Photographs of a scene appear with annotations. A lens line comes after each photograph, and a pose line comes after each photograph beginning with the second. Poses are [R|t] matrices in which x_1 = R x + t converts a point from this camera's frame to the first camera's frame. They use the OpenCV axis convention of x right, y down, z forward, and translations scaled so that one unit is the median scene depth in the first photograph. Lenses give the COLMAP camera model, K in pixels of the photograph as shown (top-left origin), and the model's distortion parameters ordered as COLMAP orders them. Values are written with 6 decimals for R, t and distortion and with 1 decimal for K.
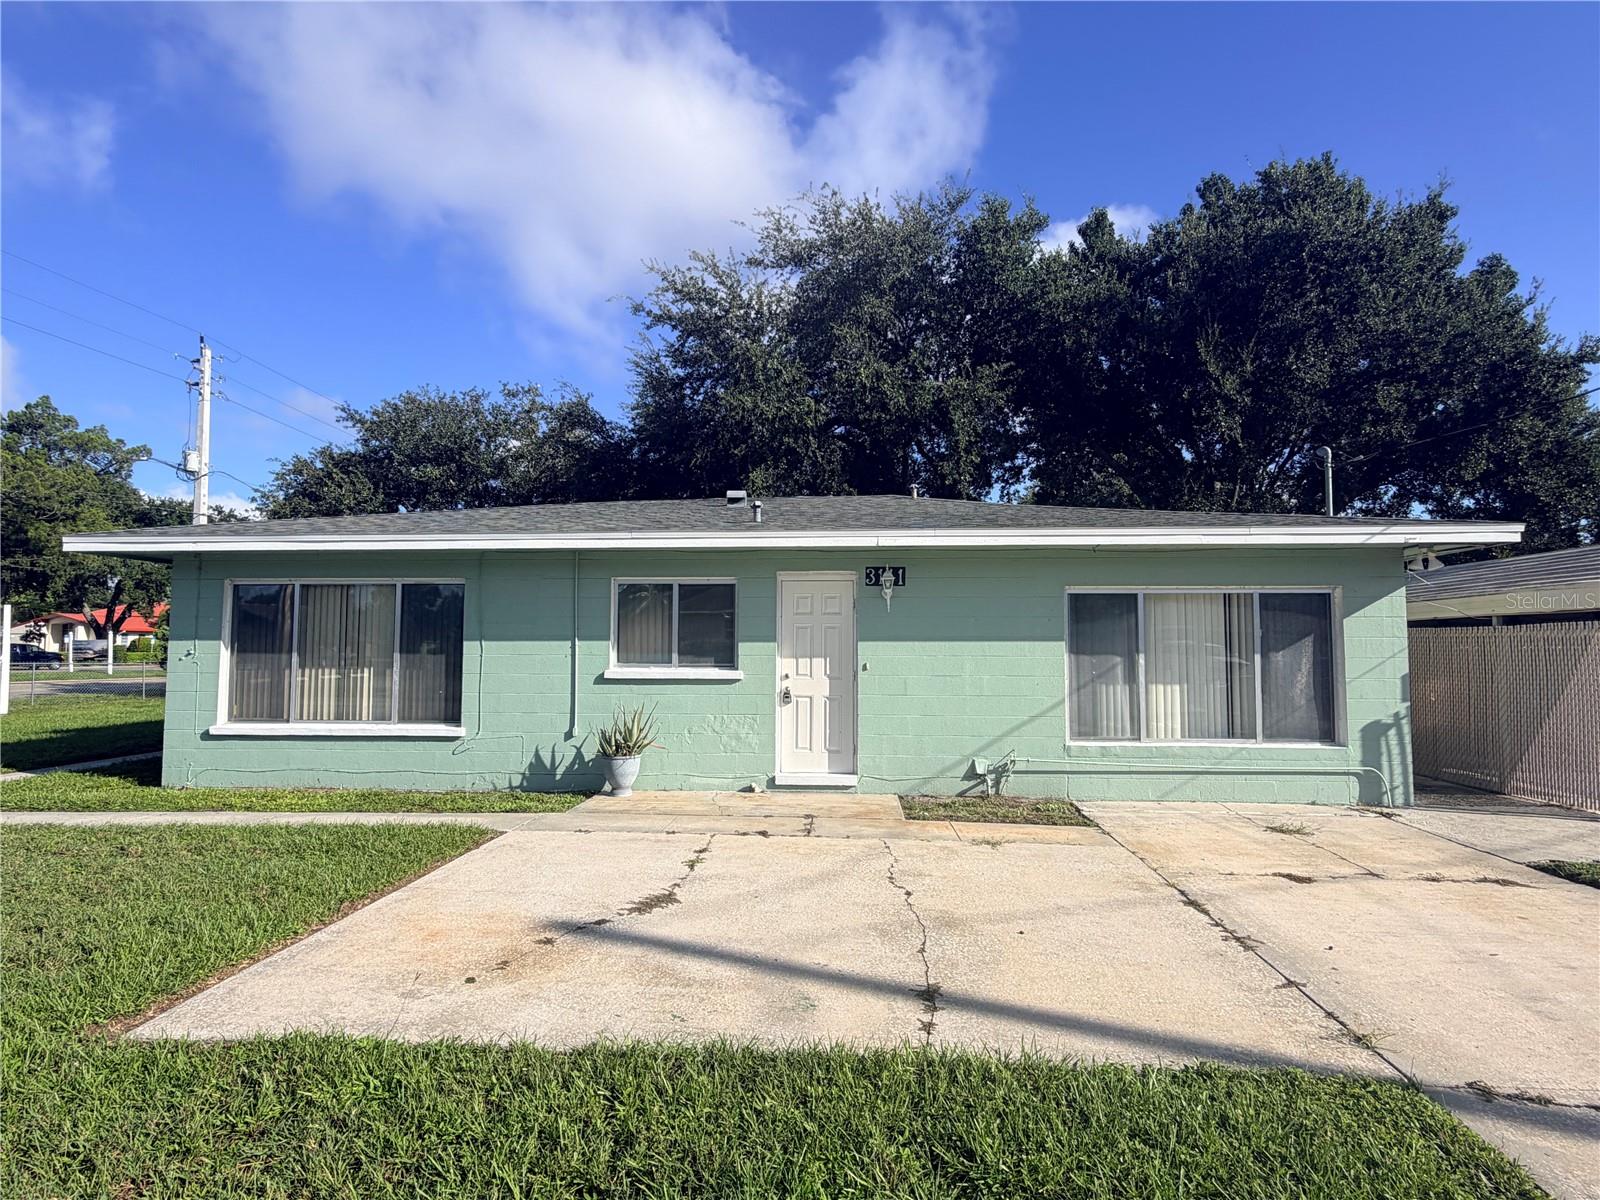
lens RADIAL K [[838.1, 0, 799.6], [0, 838.1, 605.2], [0, 0, 1]] dist [0.001196, -0.000535]
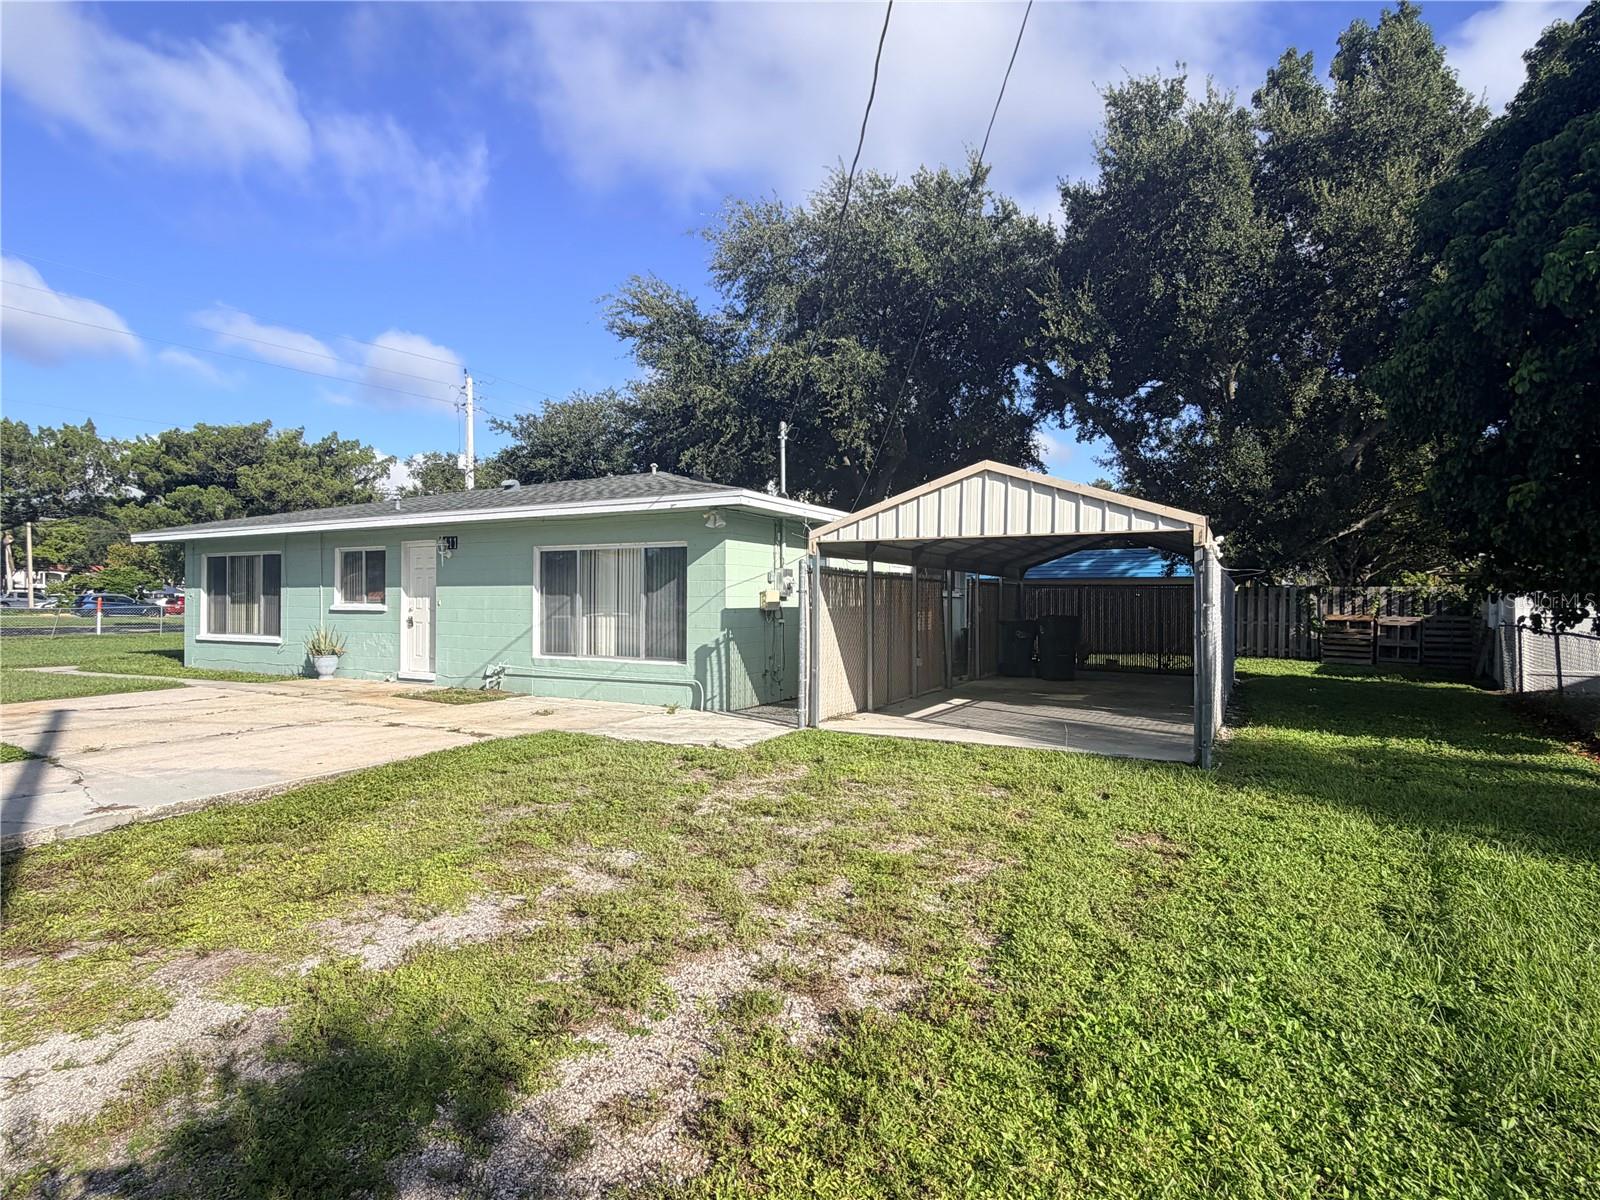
lens RADIAL K [[838.1, 0, 815.1], [0, 838.1, 596.9], [0, 0, 1]] dist [0.001196, -0.000535]
pose [[0.906812, -0.001805, -0.421532, 1.385920], [0.023711, 0.998626, 0.046732, 0.007889], [0.420868, -0.052372, 0.905609, -0.090736]]
